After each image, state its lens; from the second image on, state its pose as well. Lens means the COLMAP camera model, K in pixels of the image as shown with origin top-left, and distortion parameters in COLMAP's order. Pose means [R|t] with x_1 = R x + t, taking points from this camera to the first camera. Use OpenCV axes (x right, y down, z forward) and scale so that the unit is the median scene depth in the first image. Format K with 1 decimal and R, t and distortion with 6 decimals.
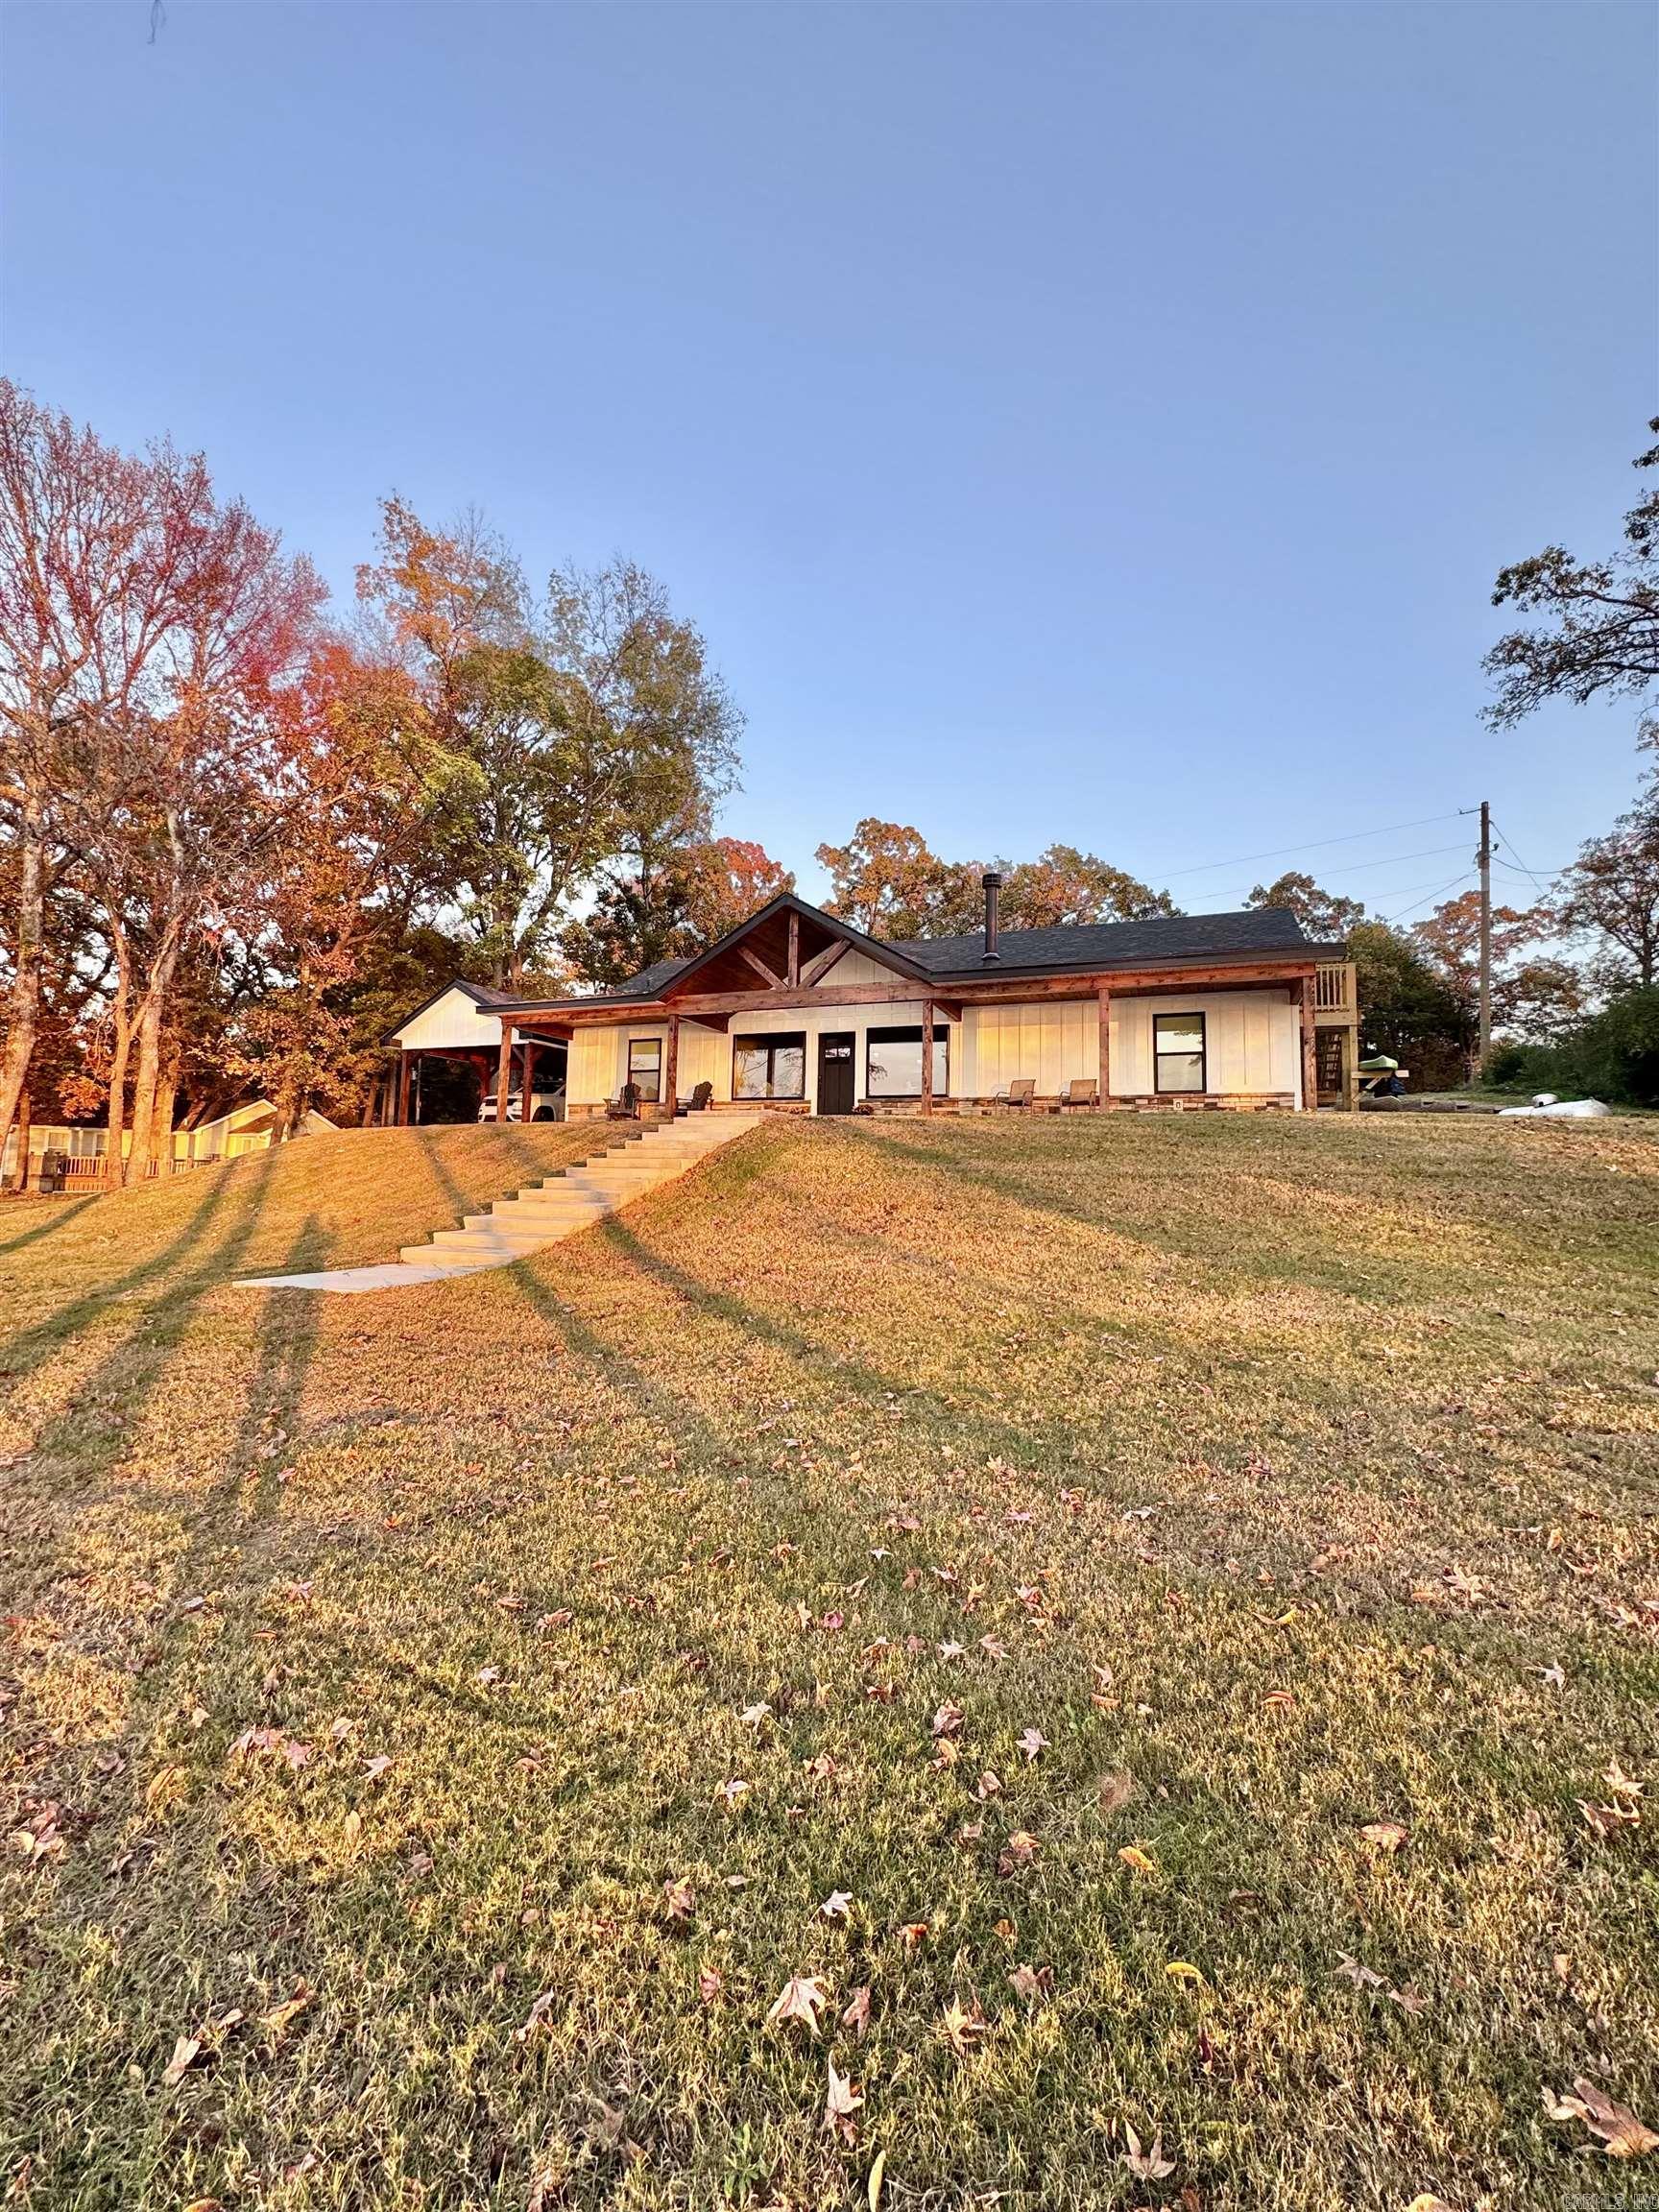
lens RADIAL K [[879.5, 0, 833.3], [0, 879.5, 1102.6], [0, 0, 1]] dist [0.001847, 0.001198]
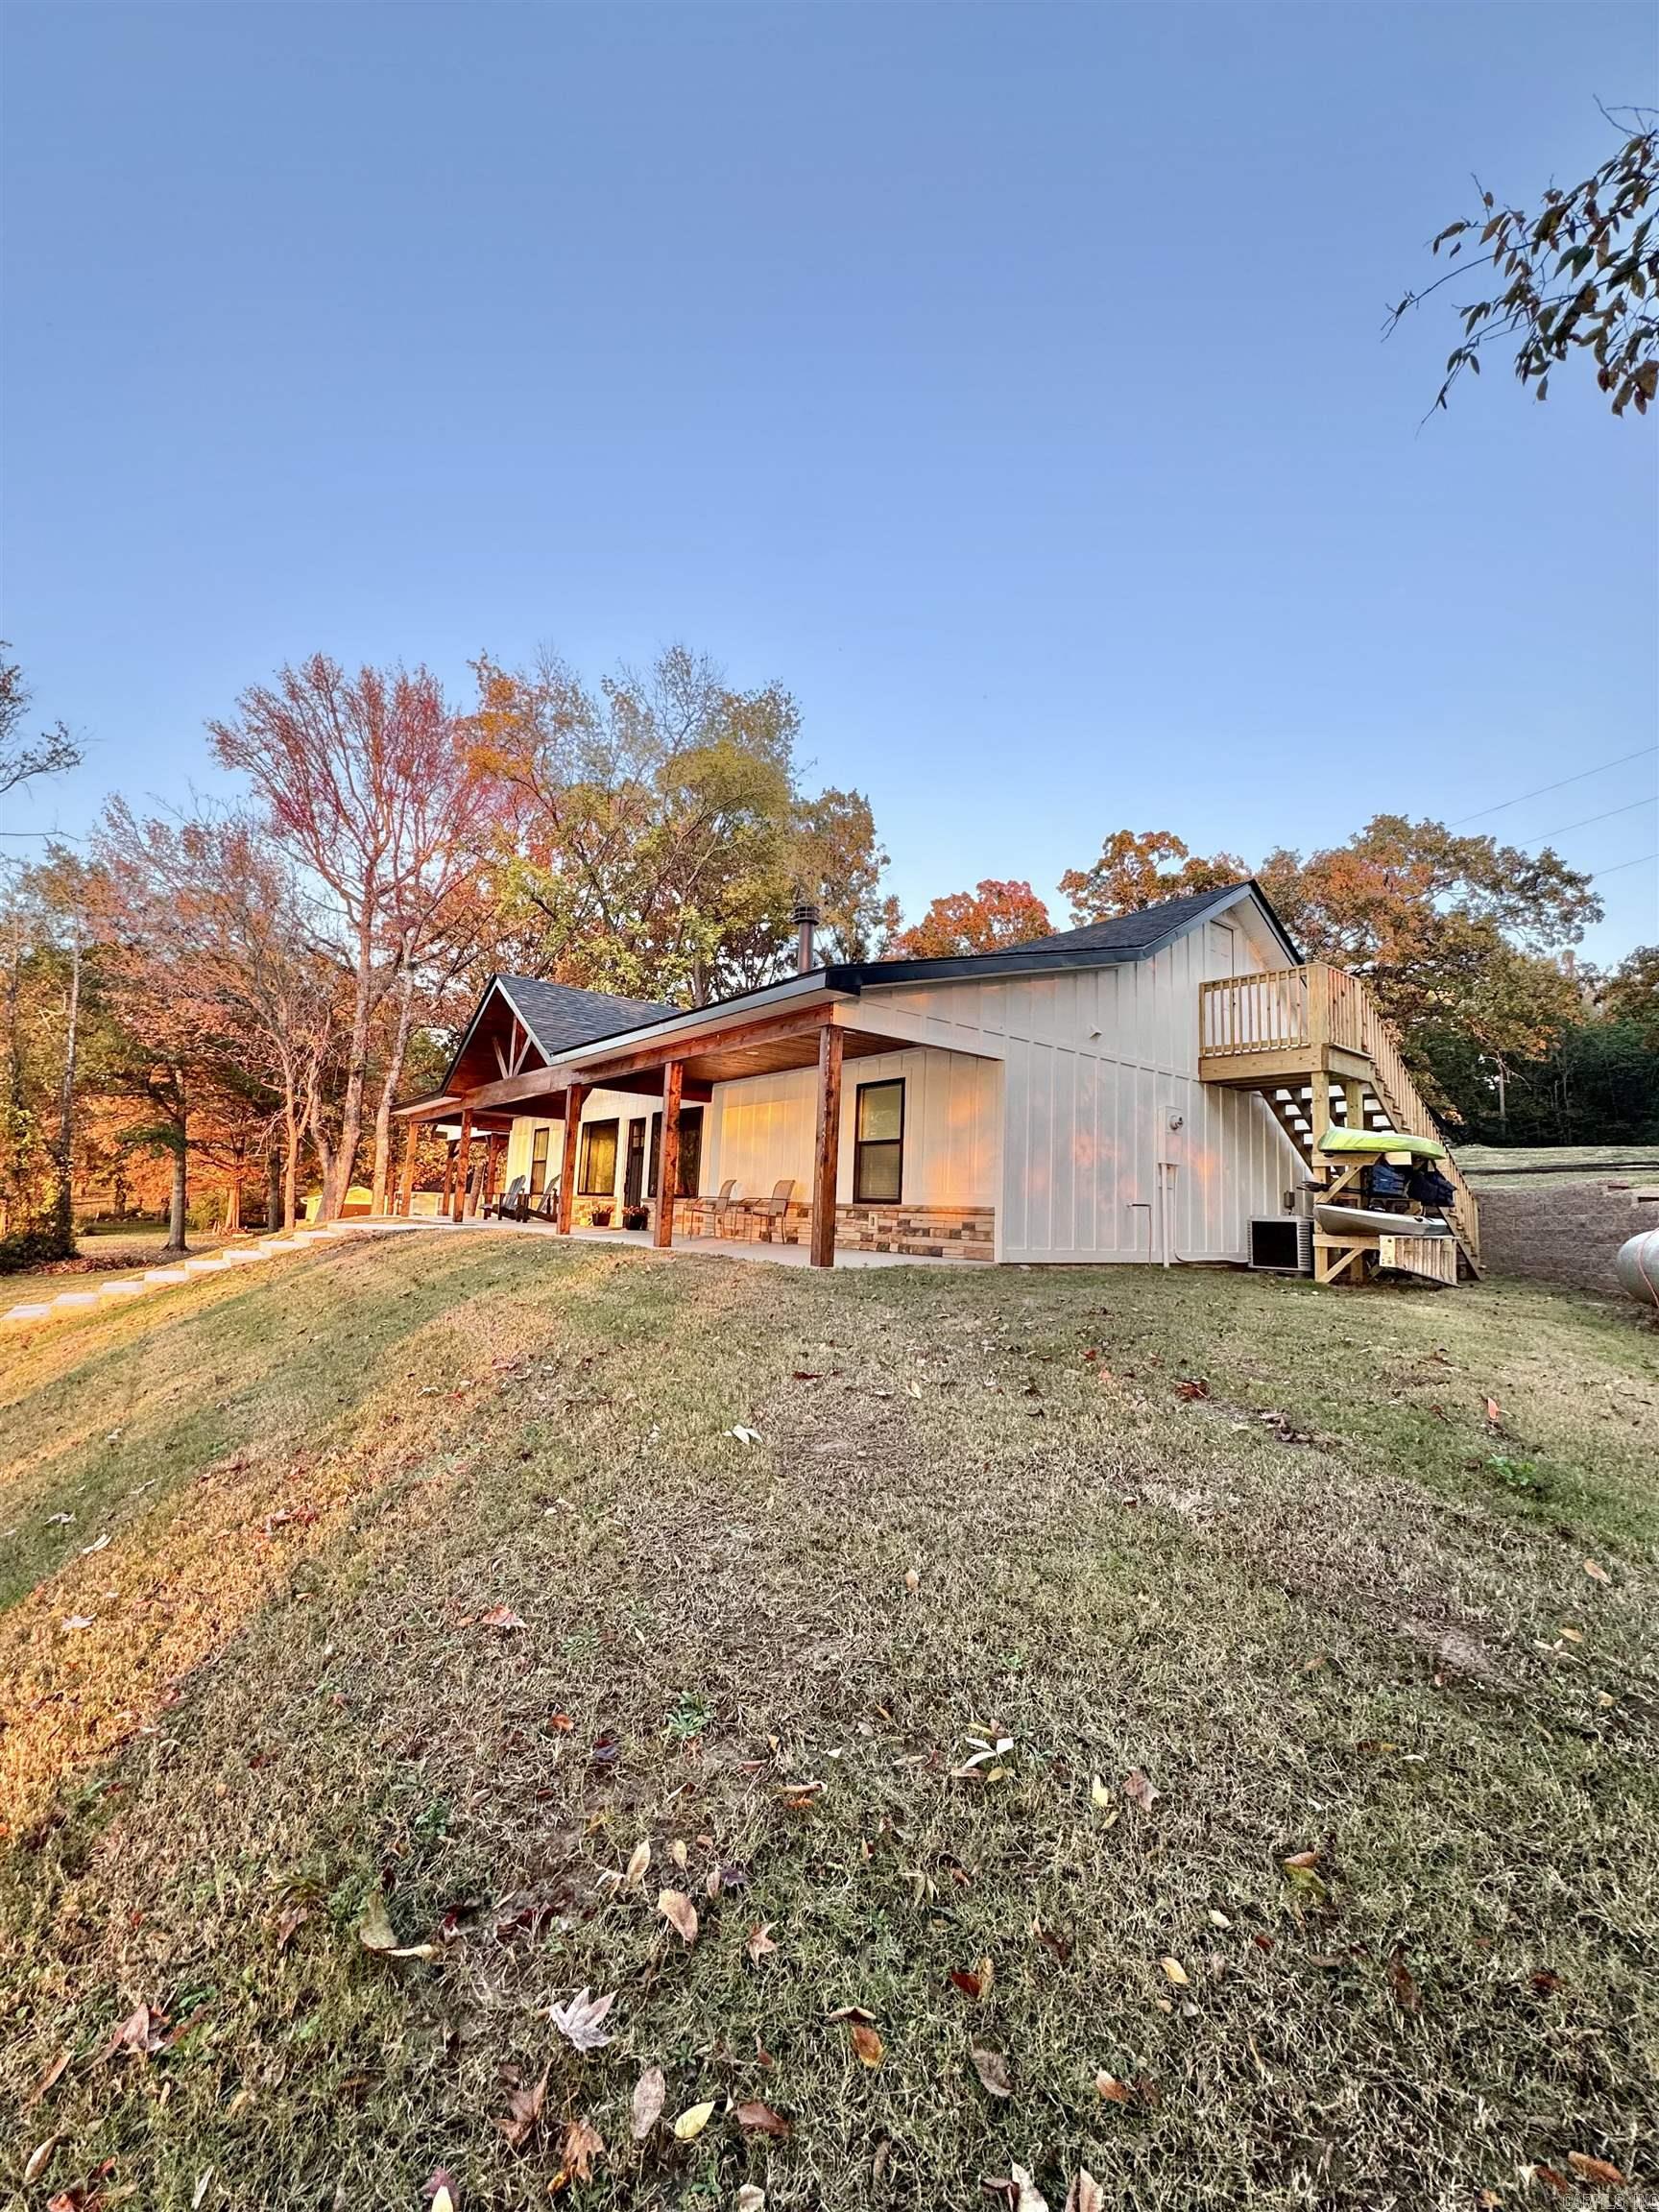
lens RADIAL K [[879.5, 0, 827.5], [0, 879.5, 1111.9], [0, 0, 1]] dist [0.001847, 0.001198]
pose [[0.868335, -0.041603, -0.494230, 0.257954], [0.020810, 0.998654, -0.047502, -0.017895], [0.495541, 0.030963, 0.868032, 0.148242]]
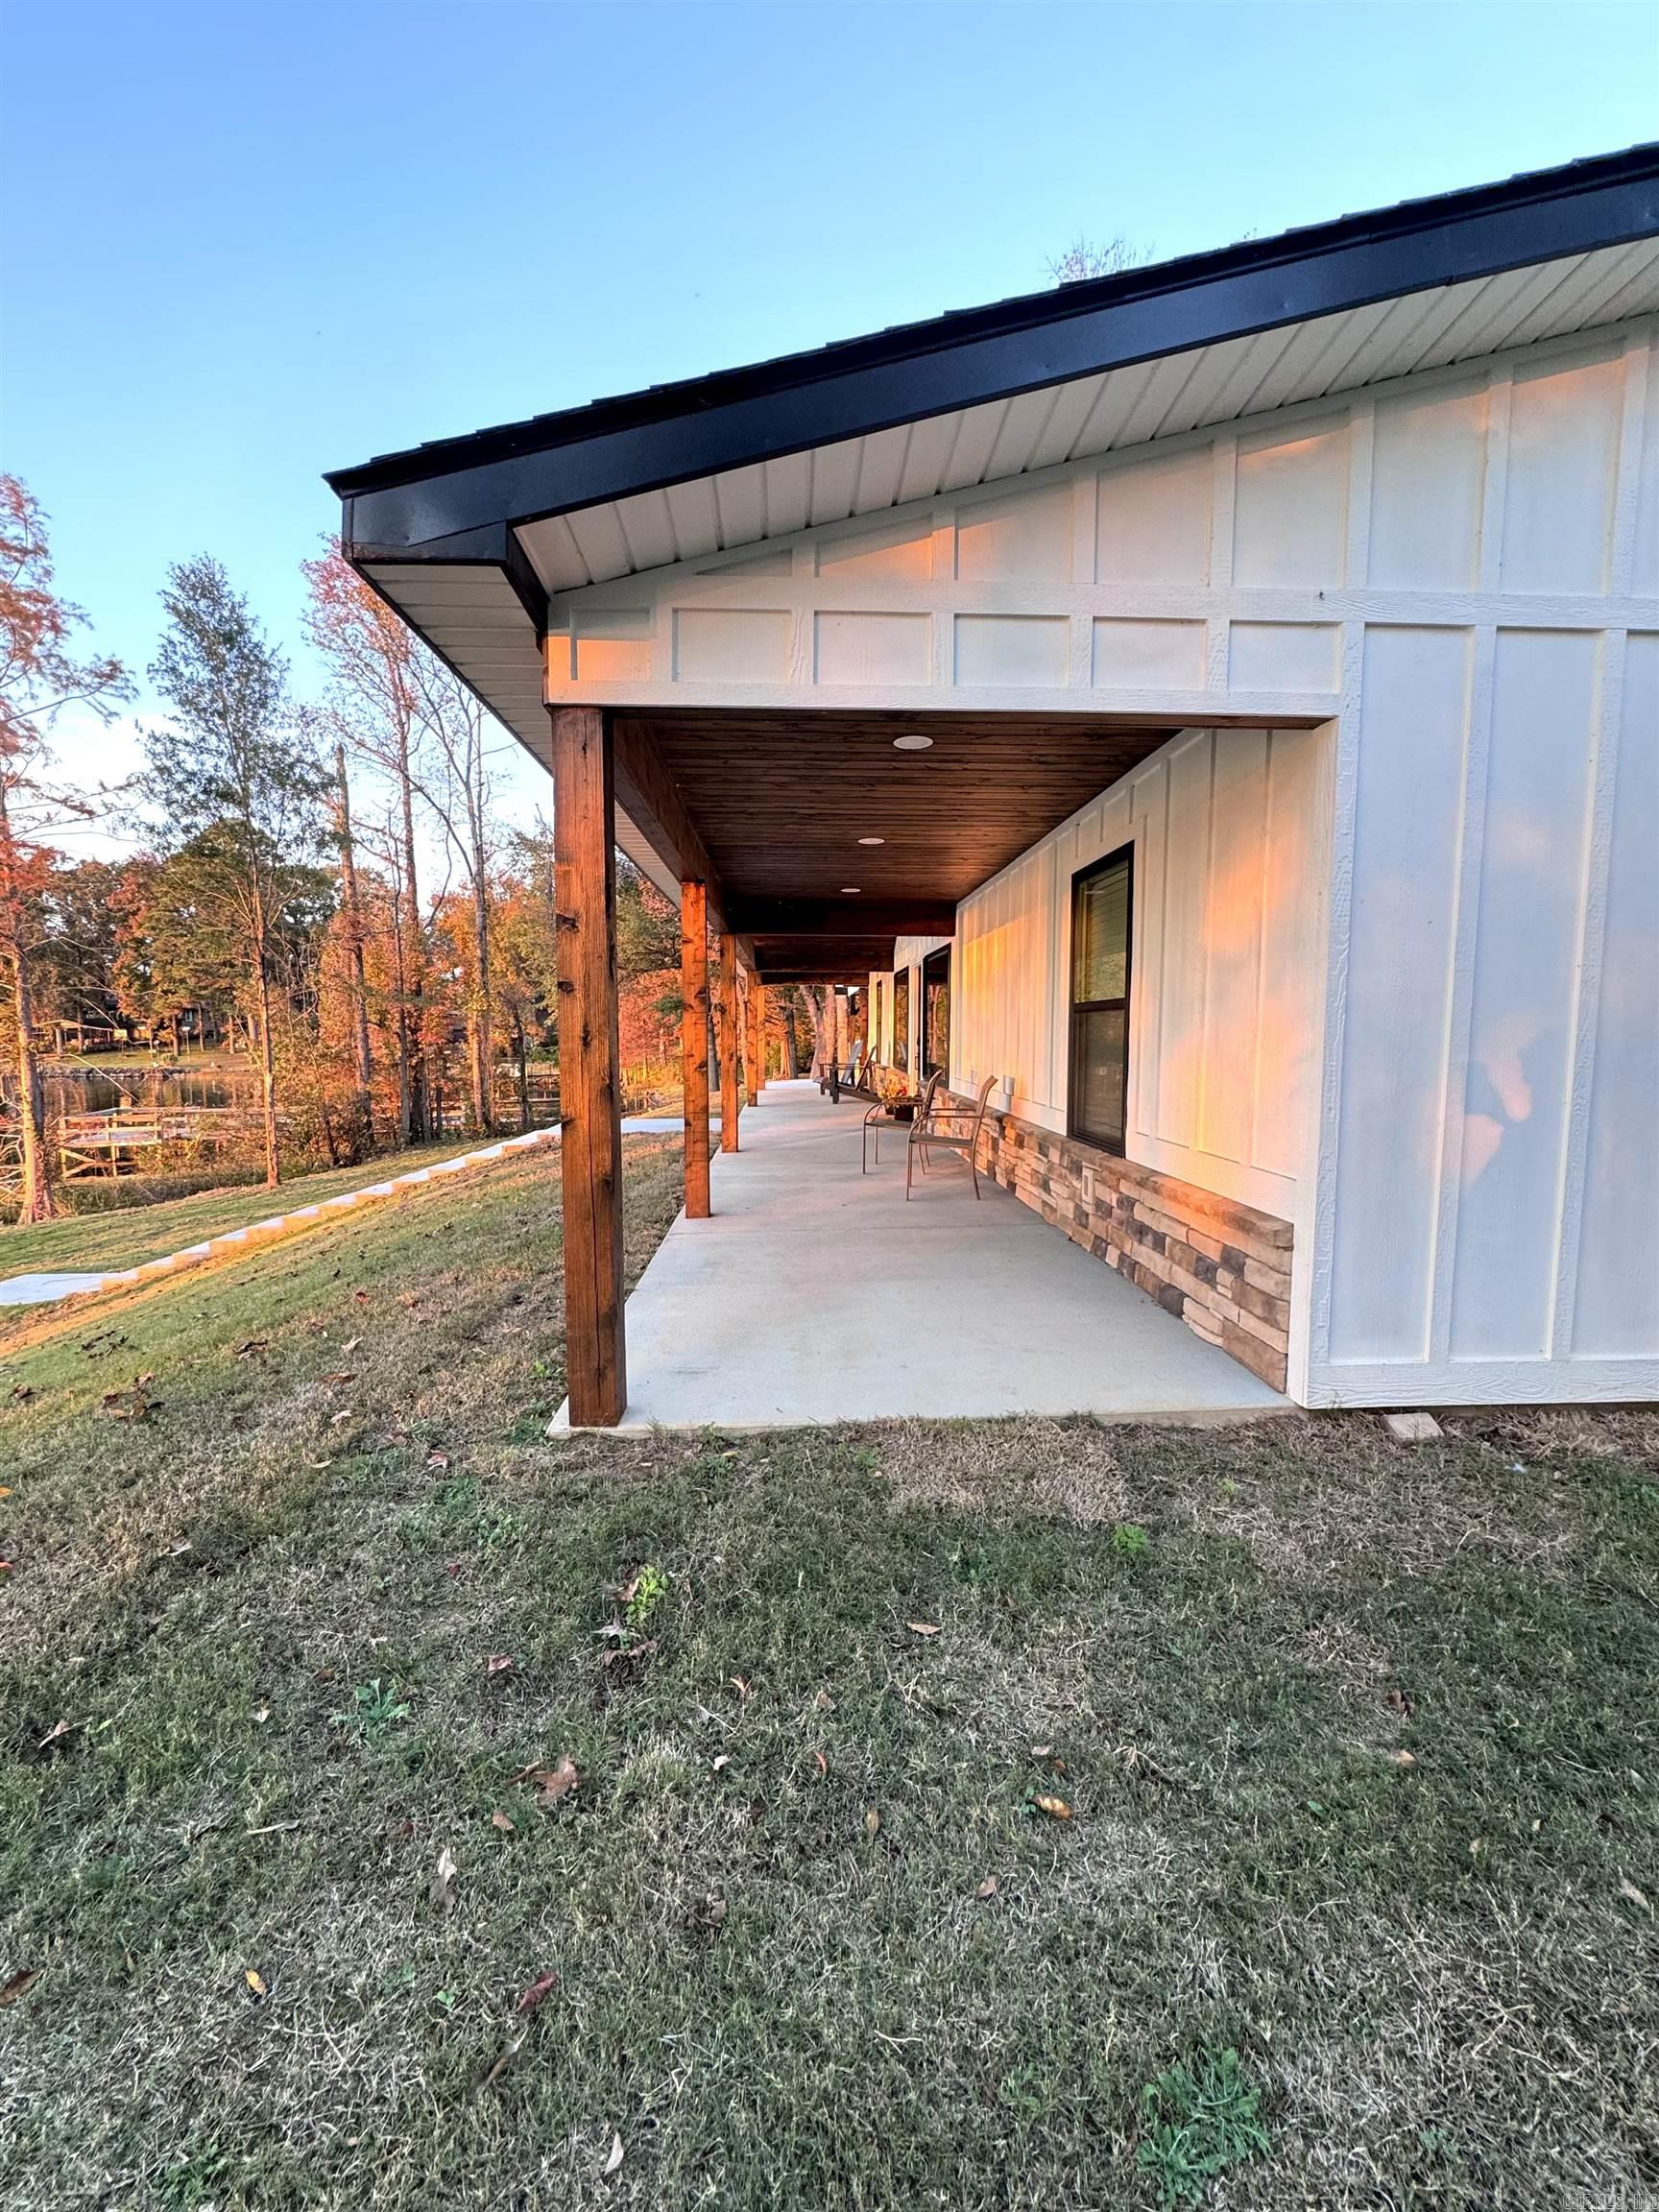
lens RADIAL K [[879.5, 0, 837.7], [0, 879.5, 1106.7], [0, 0, 1]] dist [0.001847, 0.001198]
pose [[0.423089, 0.057277, -0.904276, 0.230877], [0.086300, 0.990916, 0.103142, -0.022298], [0.901969, -0.121677, 0.414303, 0.298214]]
